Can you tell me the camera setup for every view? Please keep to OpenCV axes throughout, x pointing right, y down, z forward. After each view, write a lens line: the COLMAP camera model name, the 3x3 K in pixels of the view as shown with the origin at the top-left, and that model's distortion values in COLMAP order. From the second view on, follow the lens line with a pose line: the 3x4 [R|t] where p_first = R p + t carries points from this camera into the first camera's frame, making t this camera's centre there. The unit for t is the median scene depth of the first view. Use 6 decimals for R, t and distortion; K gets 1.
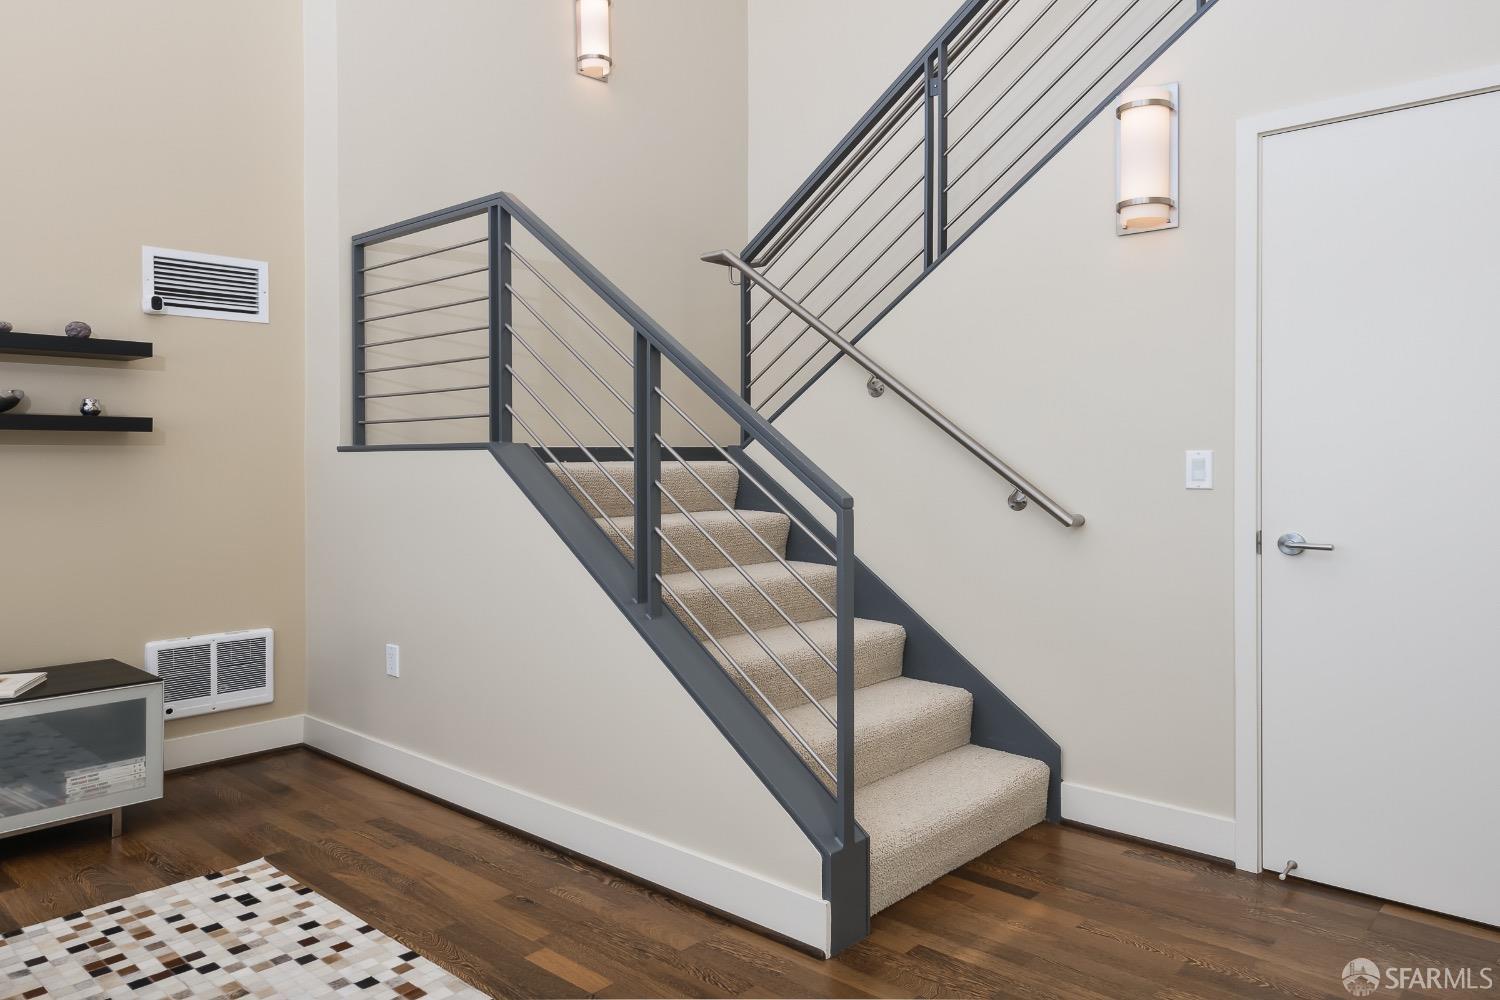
lens RADIAL K [[849.4, 0, 723.4], [0, 849.4, 464.0], [0, 0, 1]] dist [-0.002170, -0.000757]
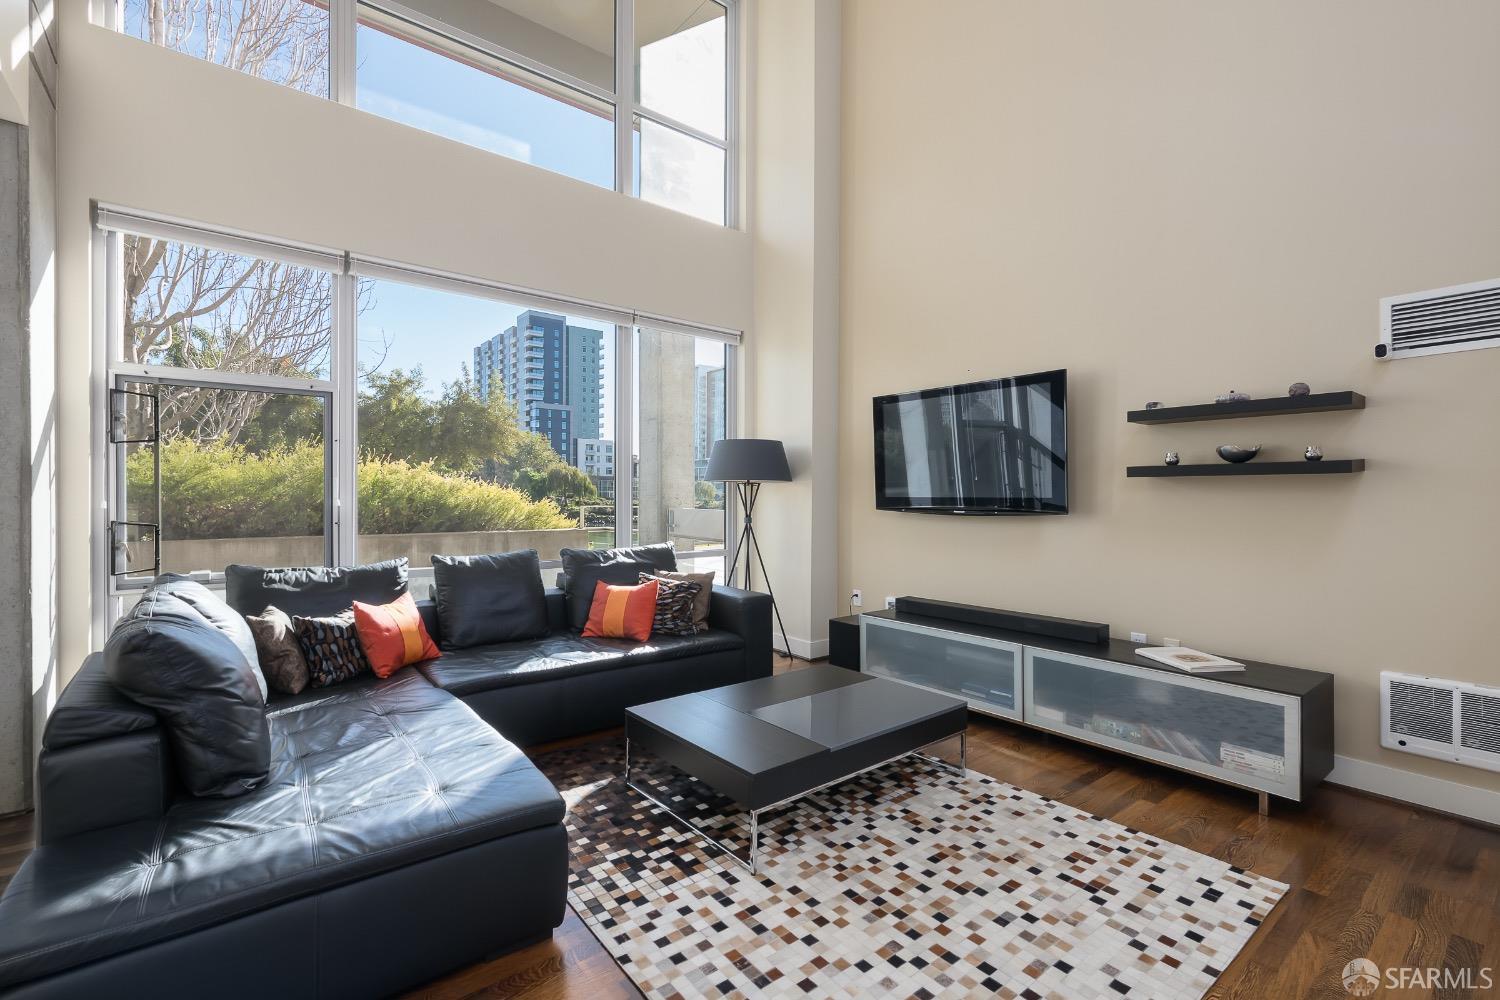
lens RADIAL K [[658.1, 0, 741.5], [0, 658.1, 497.4], [0, 0, 1]] dist [-0.000683, -0.000066]
pose [[-0.043868, 0.008204, -0.999004, 0.315821], [-0.012889, 0.999878, 0.008777, -0.006031], [0.998954, 0.013261, -0.043757, 0.407694]]
